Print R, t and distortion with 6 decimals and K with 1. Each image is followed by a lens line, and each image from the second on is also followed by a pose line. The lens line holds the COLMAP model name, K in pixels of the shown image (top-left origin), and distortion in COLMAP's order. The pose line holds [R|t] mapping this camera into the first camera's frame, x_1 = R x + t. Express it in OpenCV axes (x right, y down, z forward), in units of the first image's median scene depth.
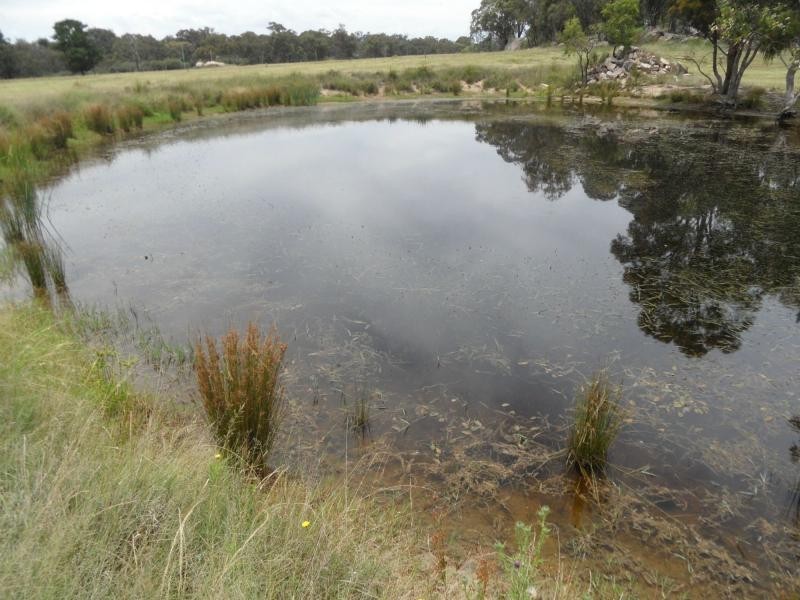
lens RADIAL K [[589.6, 0, 389.0], [0, 589.6, 300.6], [0, 0, 1]] dist [-0.043338, 0.034880]
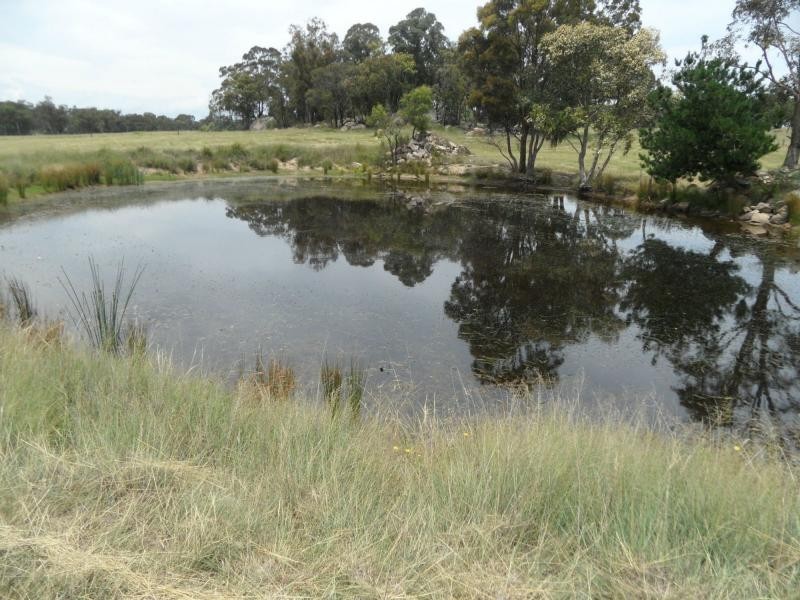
lens RADIAL K [[589.6, 0, 393.9], [0, 589.6, 300.2], [0, 0, 1]] dist [-0.043338, 0.034880]
pose [[0.896702, -0.090383, 0.433308, -0.172176], [0.142168, 0.985872, -0.088566, -0.021465], [-0.419182, 0.141020, 0.896883, 0.053779]]
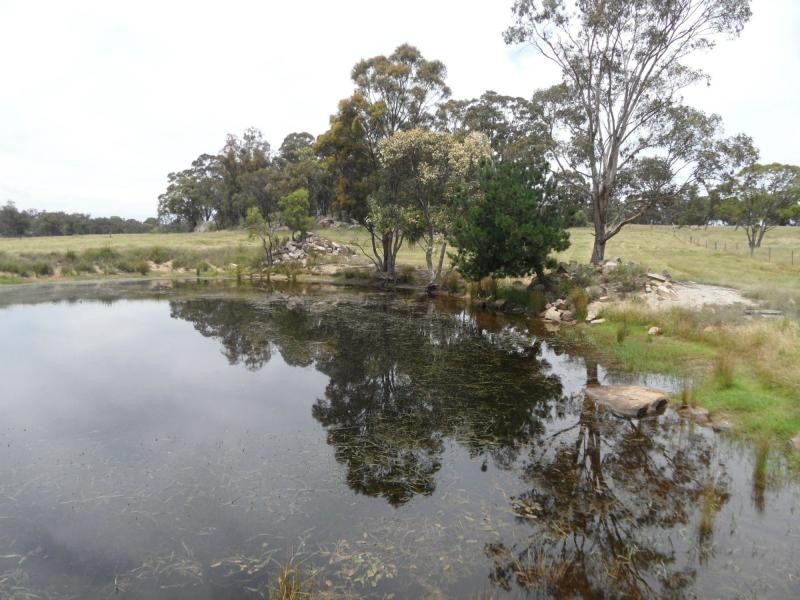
lens RADIAL K [[589.6, 0, 393.5], [0, 589.6, 296.6], [0, 0, 1]] dist [-0.043338, 0.034880]
pose [[0.875332, -0.027248, 0.482754, 0.006031], [0.166518, 0.954324, -0.248067, -0.003222], [-0.453944, 0.297528, 0.839888, -0.003319]]
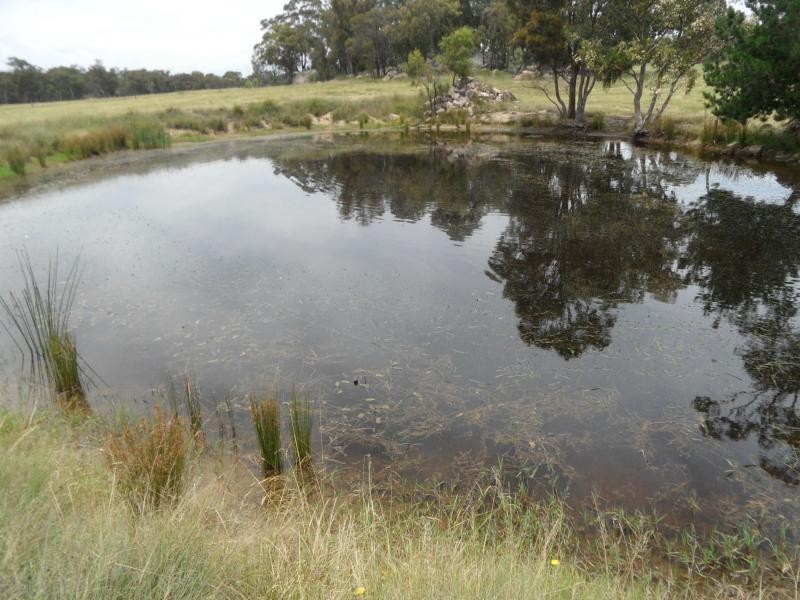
lens RADIAL K [[589.6, 0, 392.7], [0, 589.6, 302.6], [0, 0, 1]] dist [-0.043338, 0.034880]
pose [[0.929890, -0.138711, 0.340680, -0.135695], [0.154688, 0.987760, -0.020045, -0.032900], [-0.333730, 0.071339, 0.939965, 0.080588]]
